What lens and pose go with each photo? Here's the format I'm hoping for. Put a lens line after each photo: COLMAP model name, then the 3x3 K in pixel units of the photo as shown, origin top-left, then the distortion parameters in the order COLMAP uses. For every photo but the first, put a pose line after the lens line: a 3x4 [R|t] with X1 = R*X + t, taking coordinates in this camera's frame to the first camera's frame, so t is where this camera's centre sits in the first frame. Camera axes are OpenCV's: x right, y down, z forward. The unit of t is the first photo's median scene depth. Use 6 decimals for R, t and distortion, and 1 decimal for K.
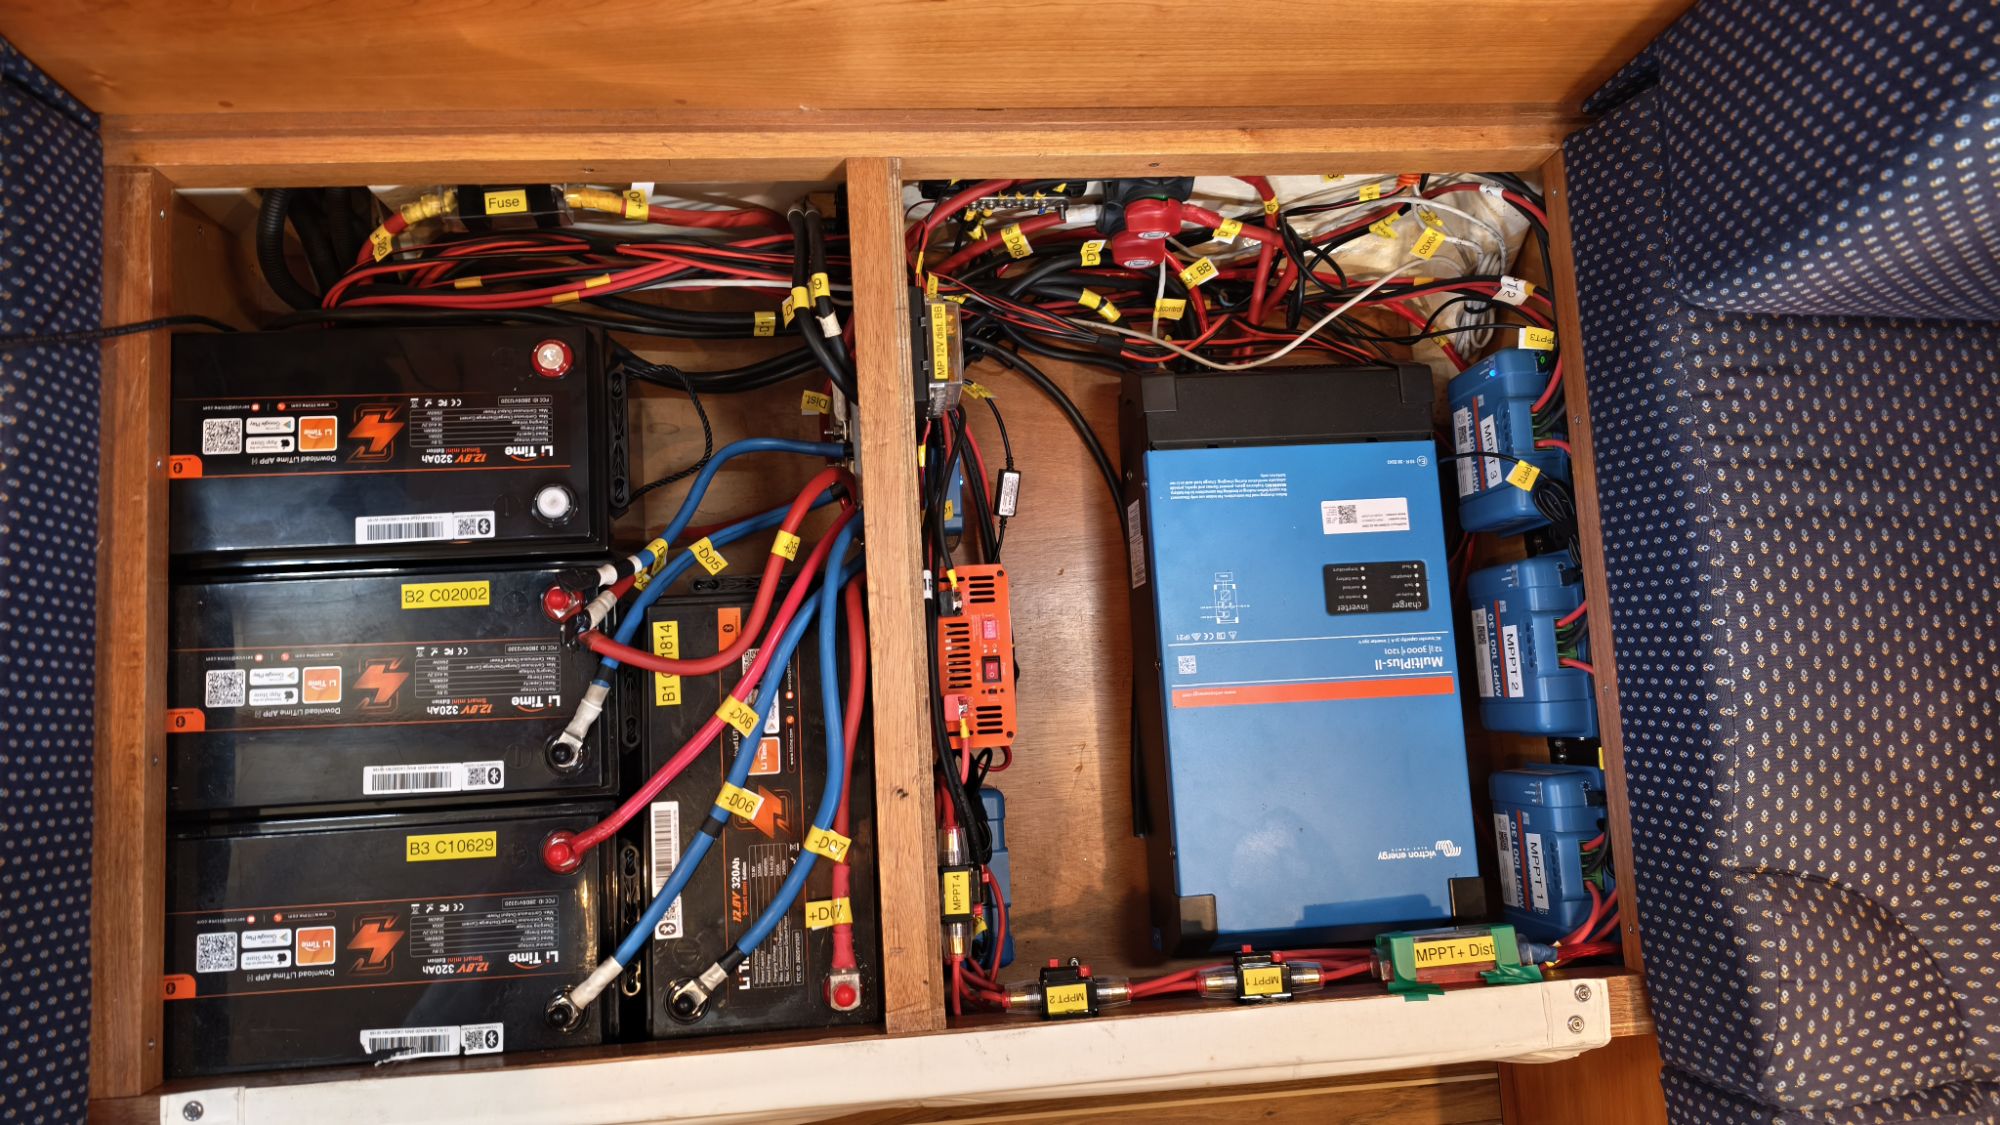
lens RADIAL K [[1372.9, 0, 978.4], [0, 1372.9, 558.1], [0, 0, 1]] dist [-0.004693, -0.002129]
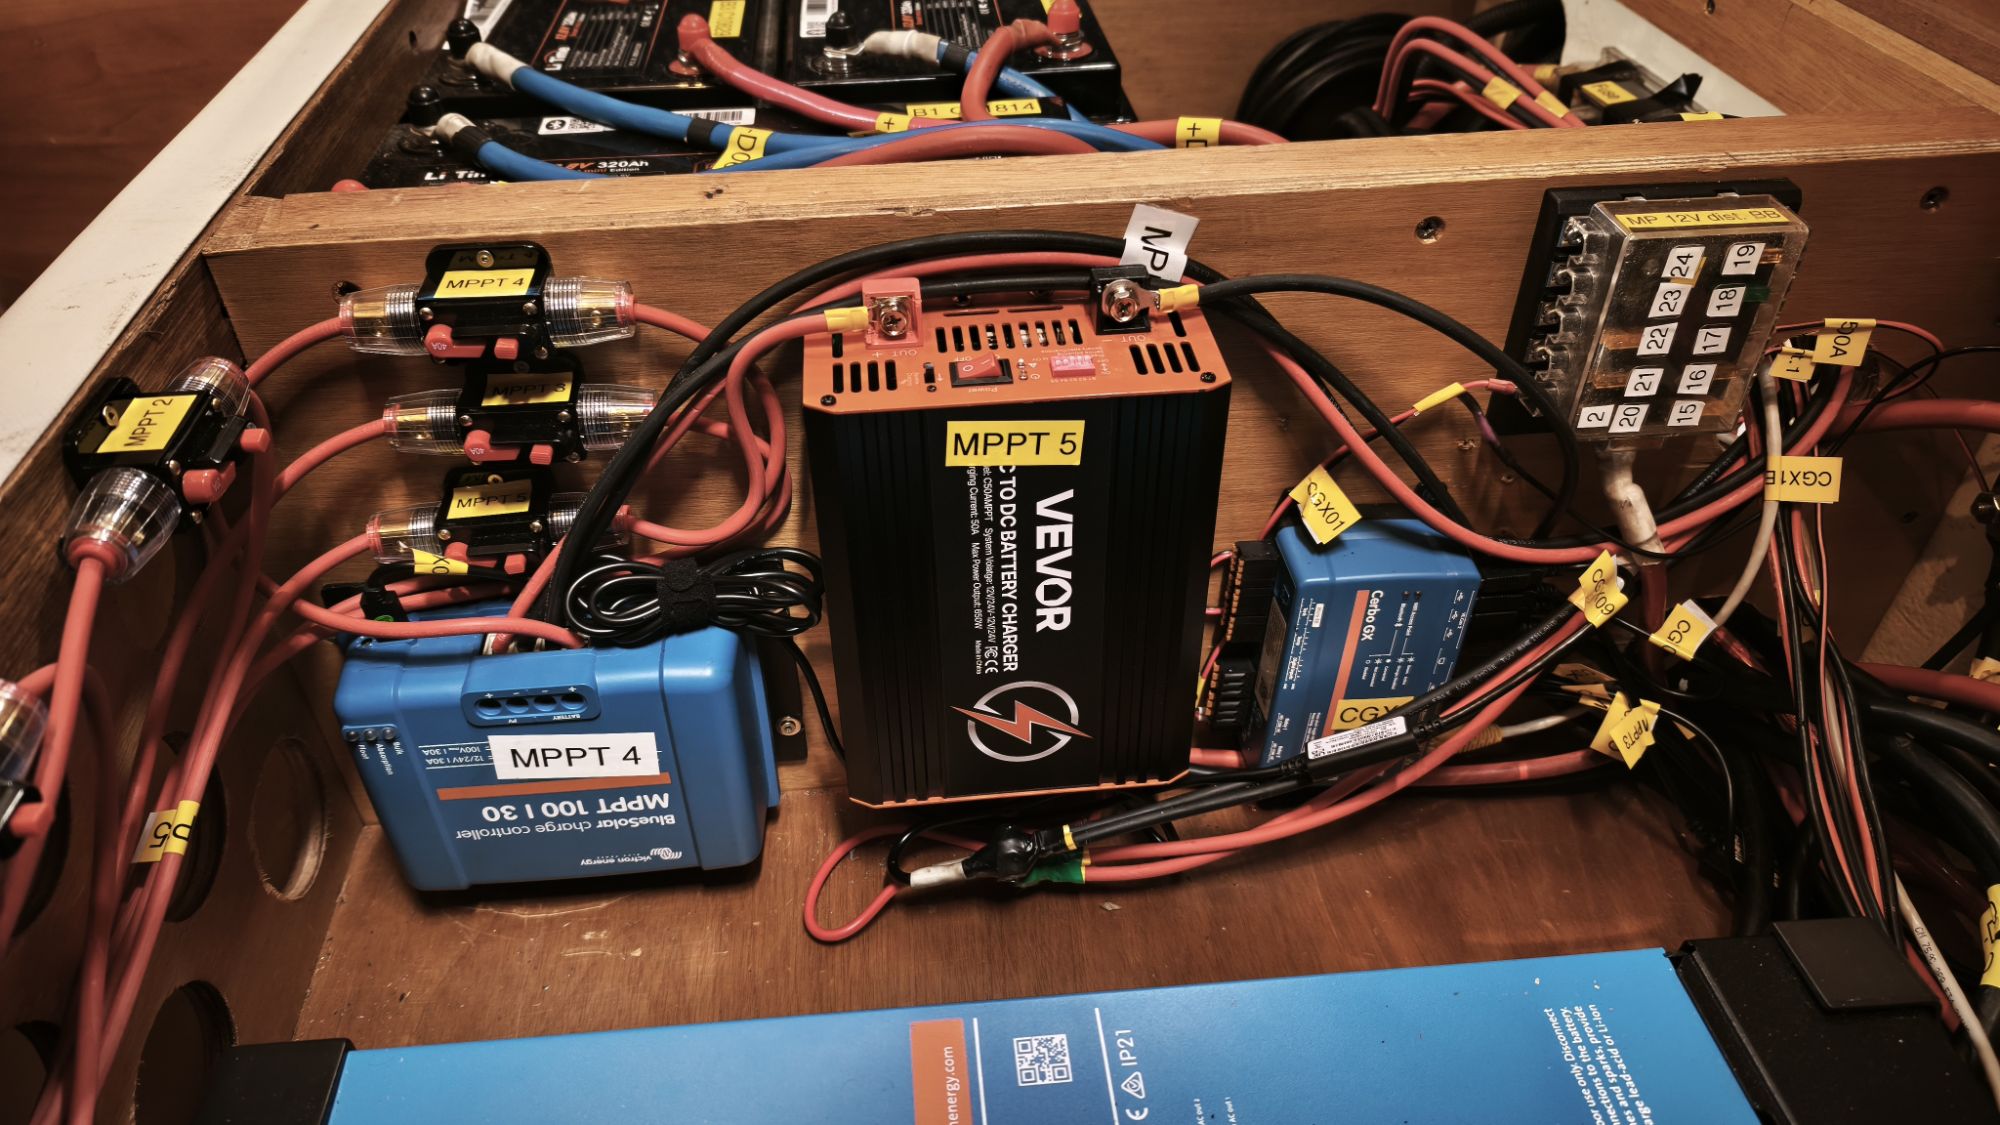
lens RADIAL K [[1372.9, 0, 978.4], [0, 1372.9, 558.1], [0, 0, 1]] dist [-0.004693, -0.002129]
pose [[0.030490, 0.529028, -0.848056, 0.345243], [-0.989641, 0.135064, 0.048675, 0.058202], [0.140292, 0.837787, 0.527666, 0.696751]]
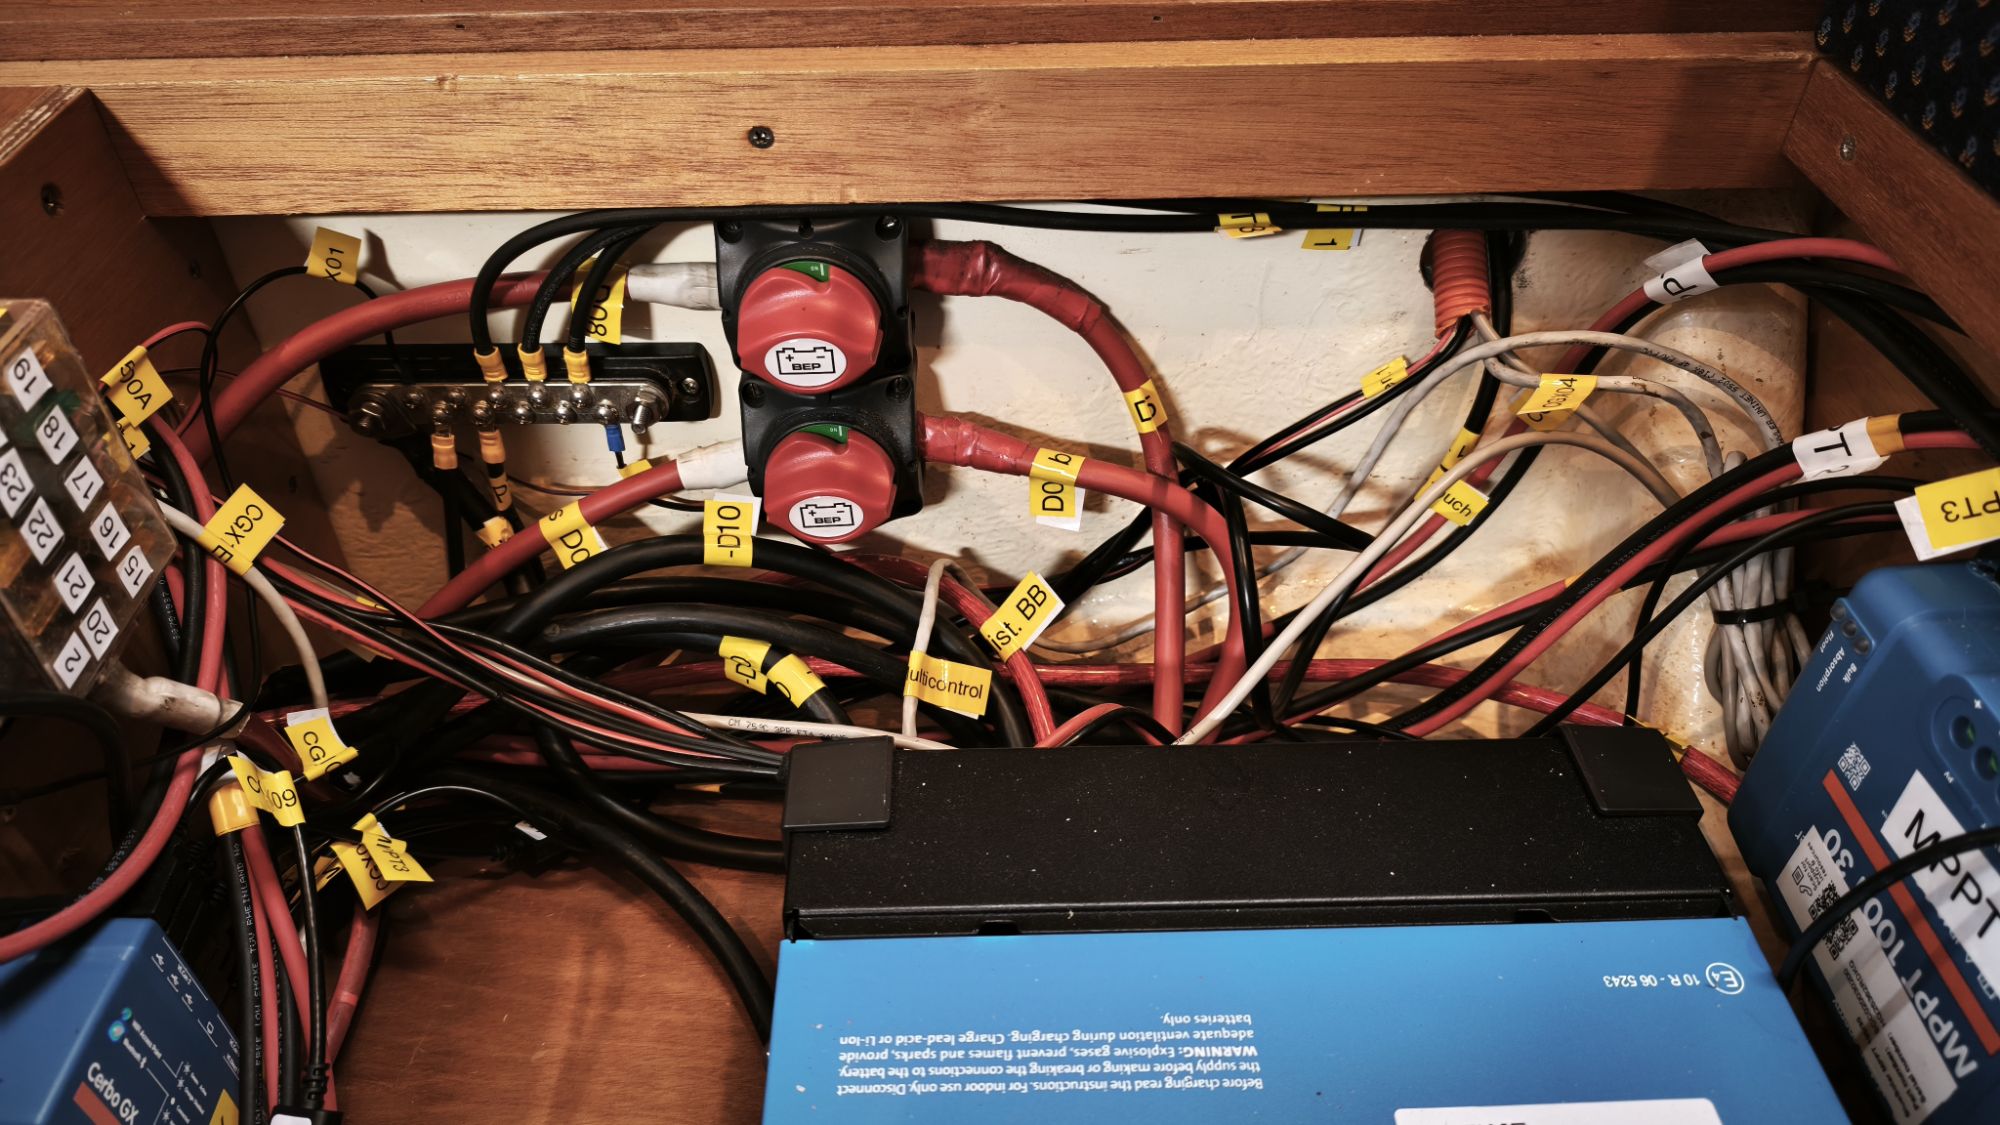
lens RADIAL K [[1372.9, 0, 978.4], [0, 1372.9, 558.1], [0, 0, 1]] dist [-0.004693, -0.002129]
pose [[0.992587, -0.068092, -0.100674, 0.197871], [-0.015339, 0.751520, -0.659532, 0.056782], [0.120567, 0.656187, 0.744904, 0.702412]]
